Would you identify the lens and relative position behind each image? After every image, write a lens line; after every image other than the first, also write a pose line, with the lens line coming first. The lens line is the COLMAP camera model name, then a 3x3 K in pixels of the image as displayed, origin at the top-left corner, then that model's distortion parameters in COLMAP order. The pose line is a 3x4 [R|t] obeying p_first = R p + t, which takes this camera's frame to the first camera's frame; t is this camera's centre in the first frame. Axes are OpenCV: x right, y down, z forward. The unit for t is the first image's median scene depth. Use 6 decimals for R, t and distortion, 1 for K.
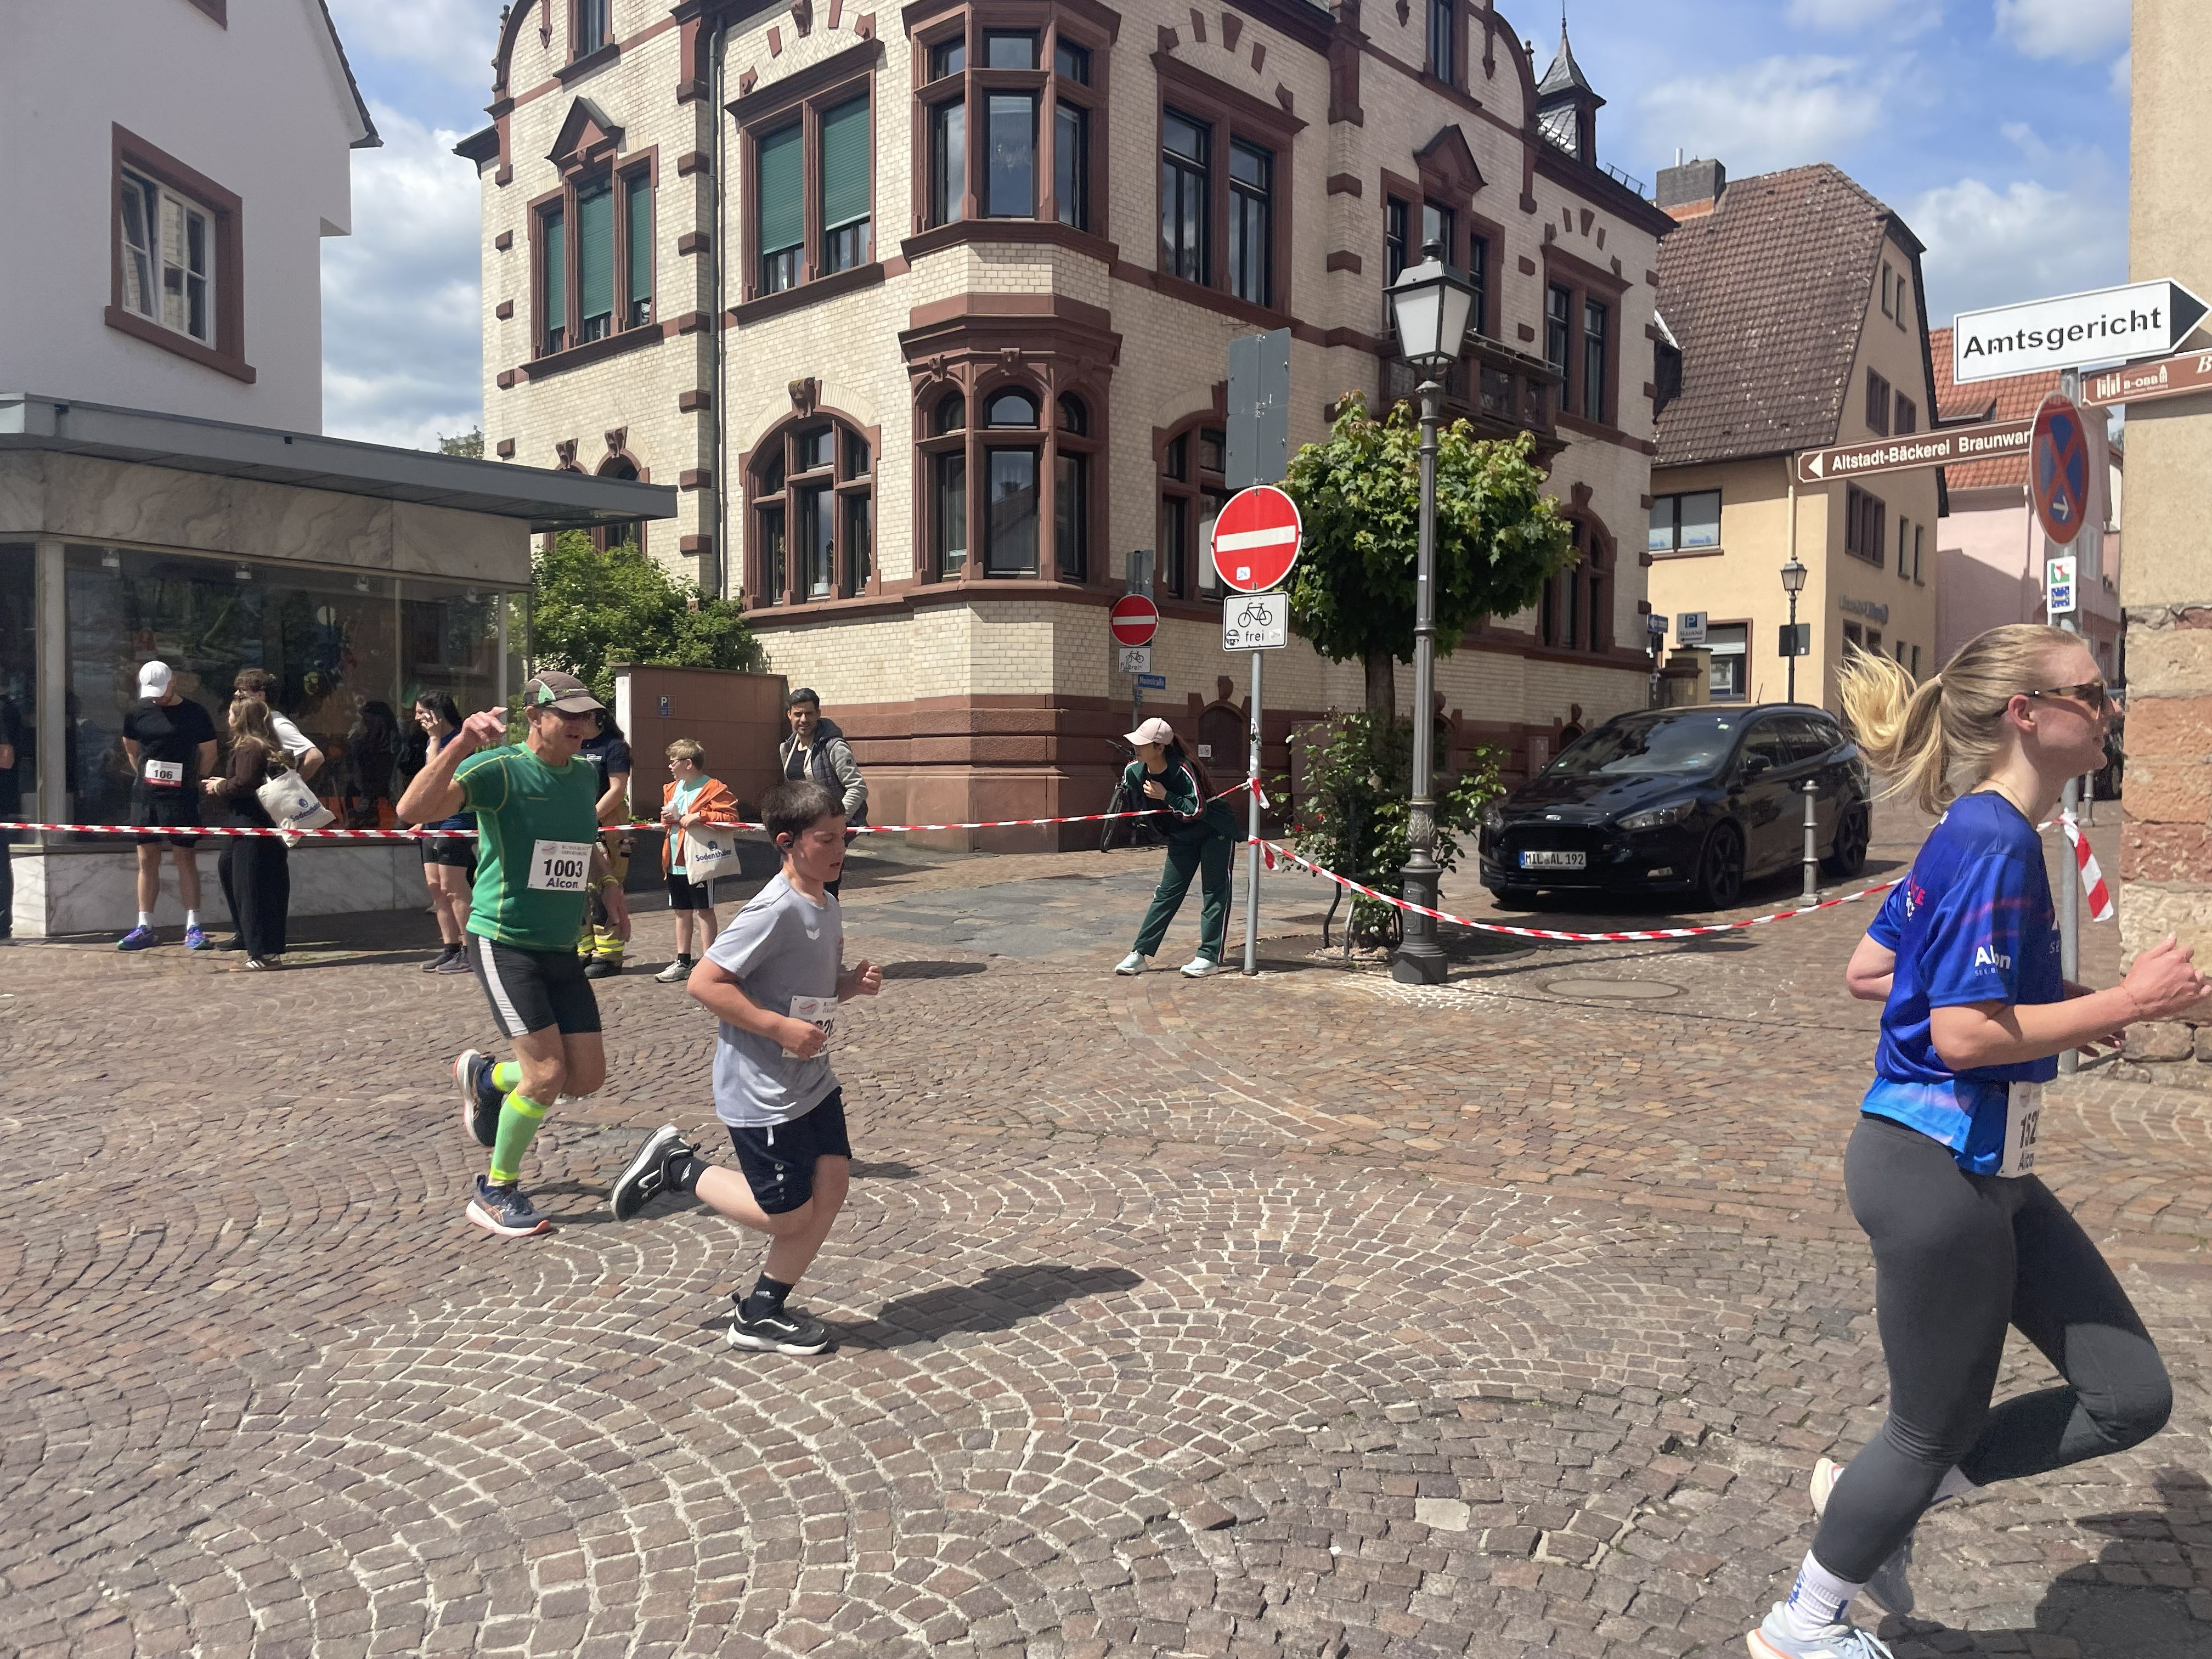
lens RADIAL K [[1685.4, 0, 1127.7], [0, 1685.4, 824.3], [0, 0, 1]] dist [0.090194, -0.112838]
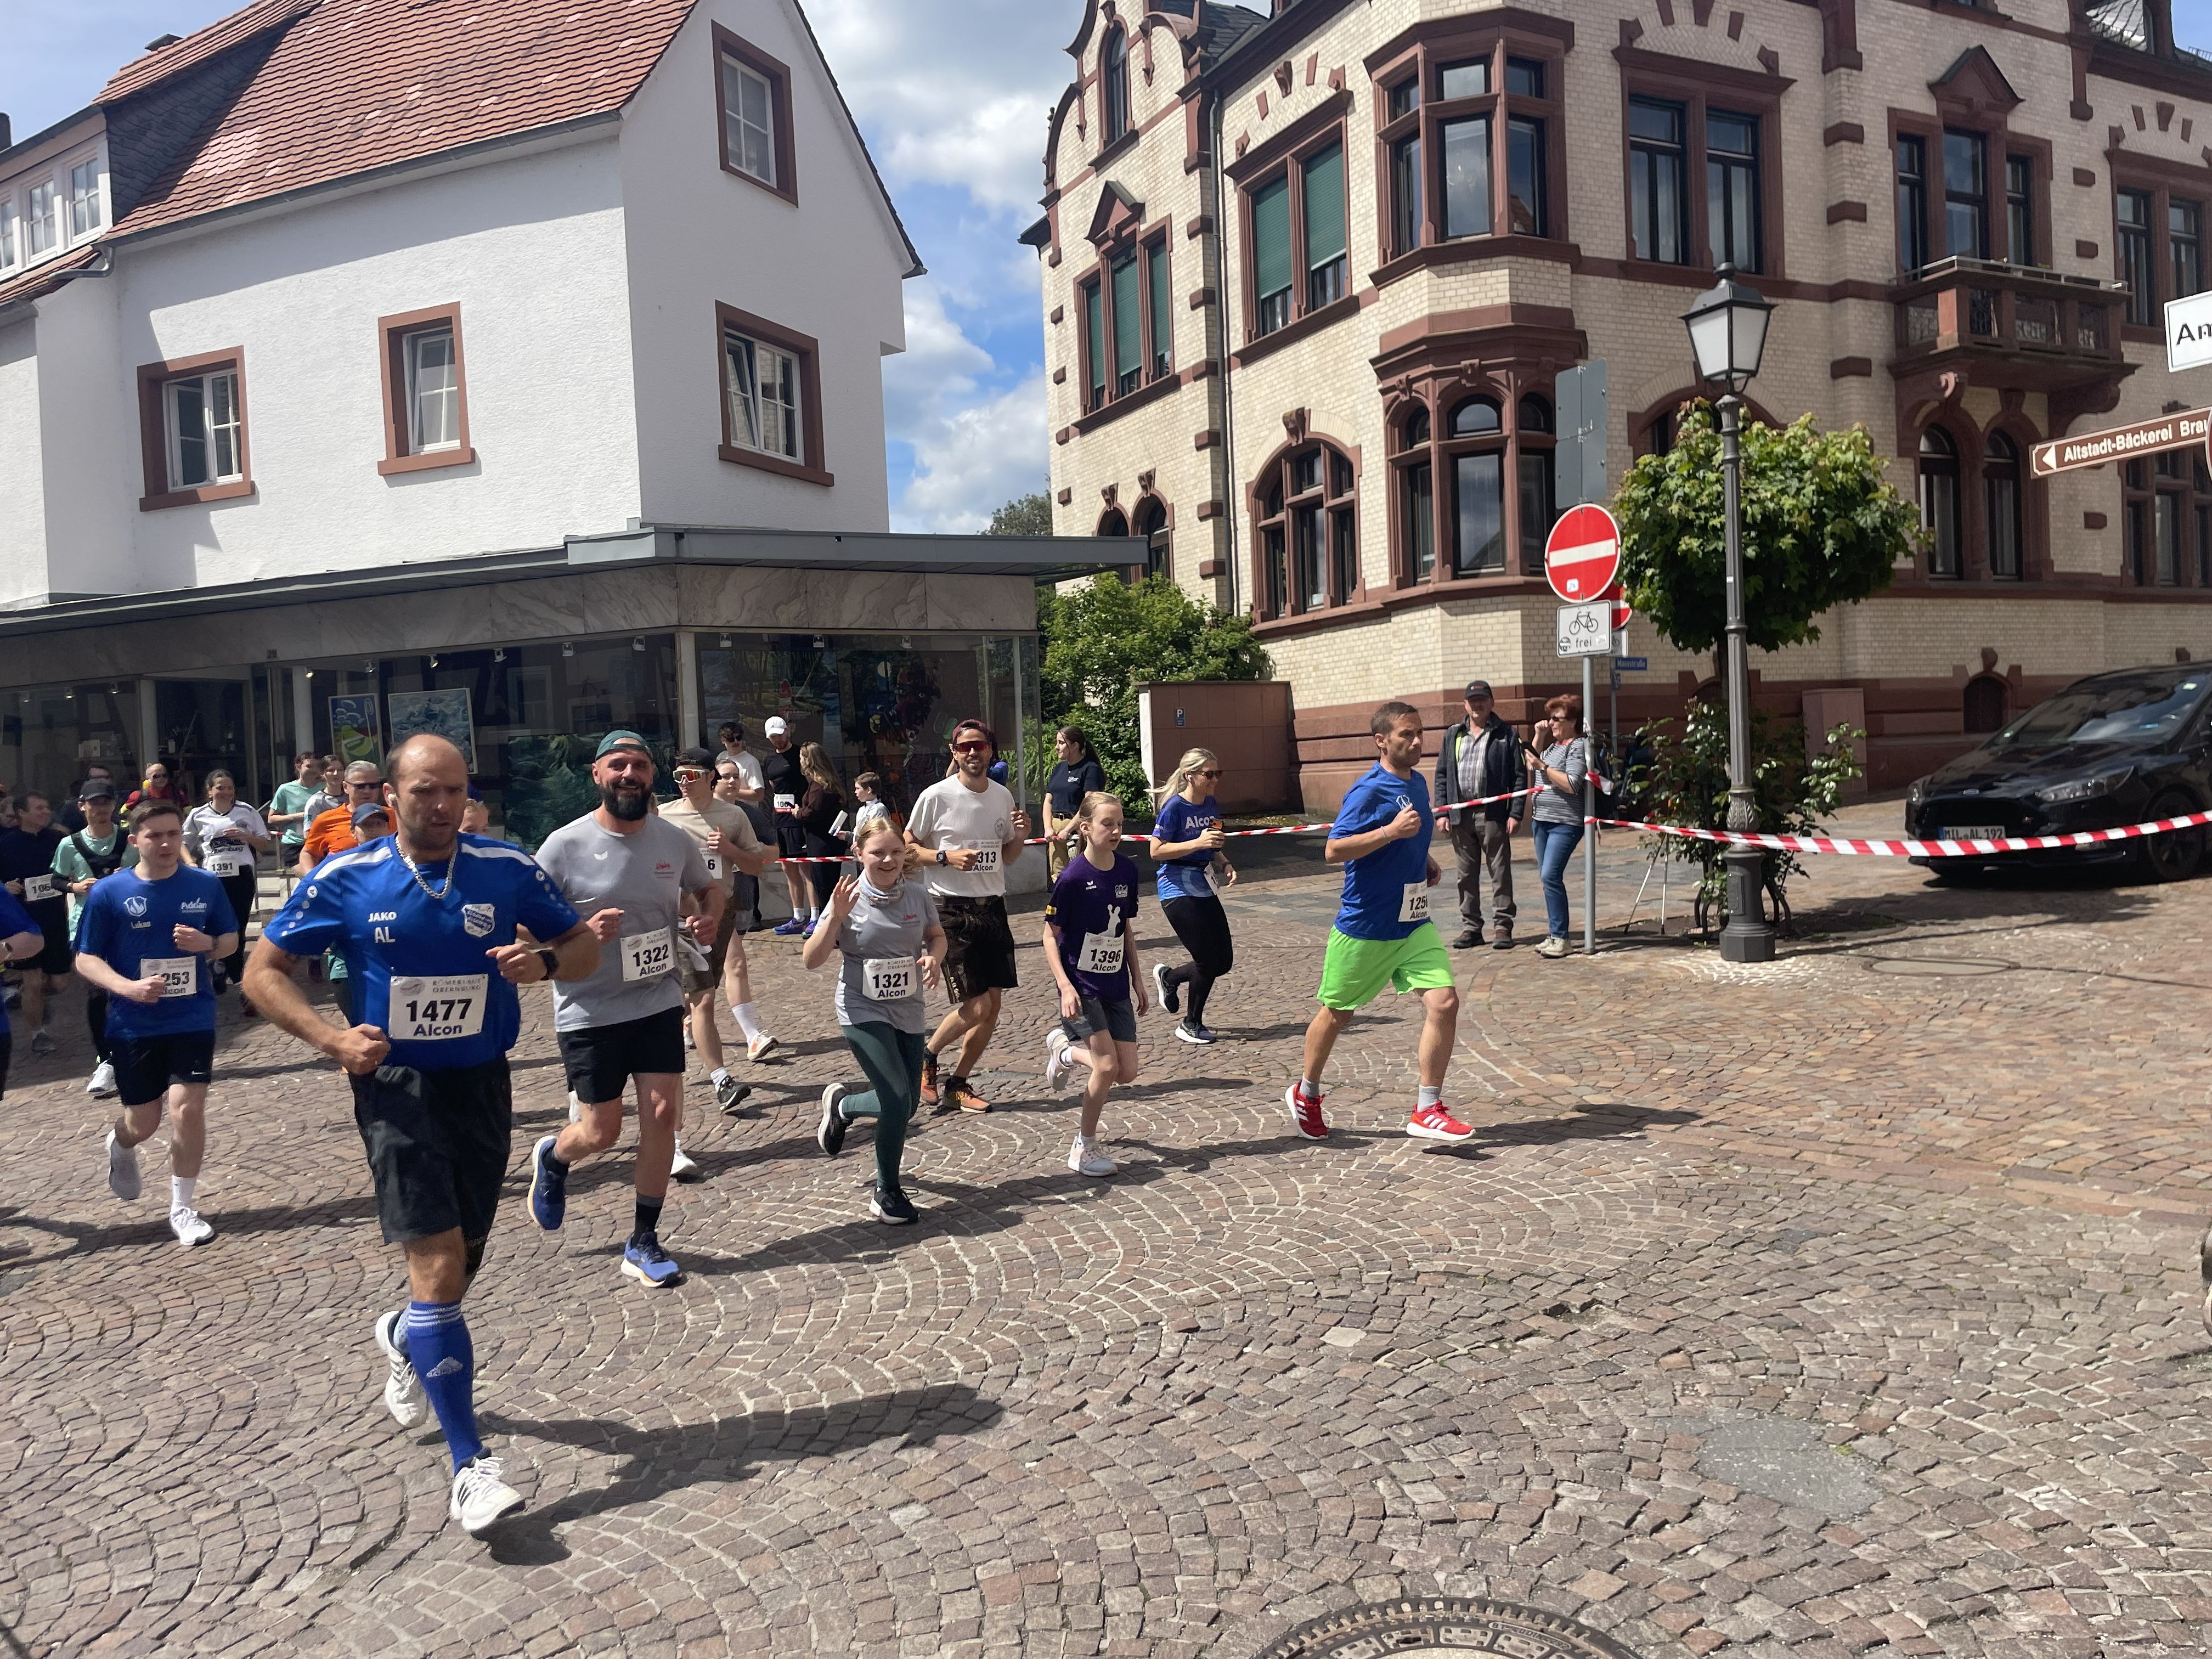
lens RADIAL K [[1674.8, 0, 1119.3], [0, 1674.8, 820.3], [0, 0, 1]] dist [0.088911, -0.116541]
pose [[0.932839, -0.034250, -0.358661, 0.083421], [0.037950, 0.999274, 0.003280, -0.005457], [0.358288, -0.016671, 0.933462, -0.057476]]
